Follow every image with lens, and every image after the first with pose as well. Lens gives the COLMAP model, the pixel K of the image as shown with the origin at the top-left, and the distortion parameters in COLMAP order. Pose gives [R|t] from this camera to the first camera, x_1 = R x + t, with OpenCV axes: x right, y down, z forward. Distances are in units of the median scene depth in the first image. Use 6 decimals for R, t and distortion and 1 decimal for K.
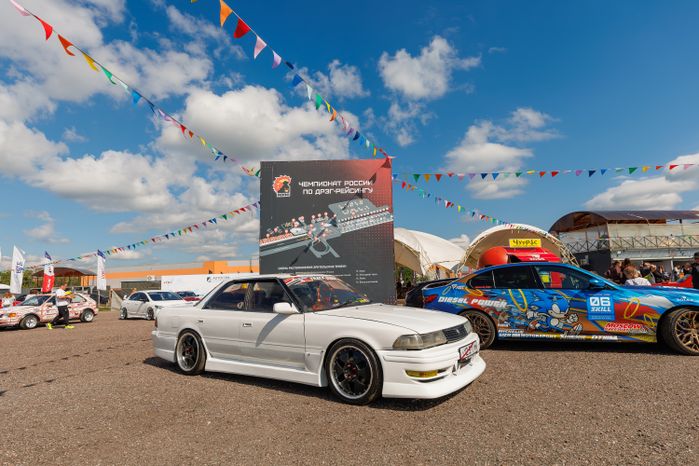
lens RADIAL K [[387.9, 0, 348.6], [0, 387.9, 234.1], [0, 0, 1]] dist [0.008460, 0.000123]
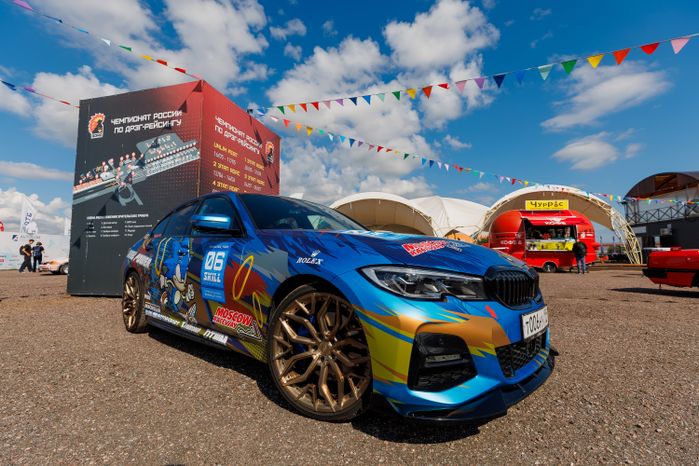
lens RADIAL K [[324.2, 0, 350.1], [0, 324.2, 234.3], [0, 0, 1]] dist [0.003971, 0.002020]
pose [[0.956945, 0.012107, -0.290017, 0.602641], [0.009445, 0.997302, 0.072798, 0.075066], [0.290116, -0.072402, 0.954249, 0.442366]]
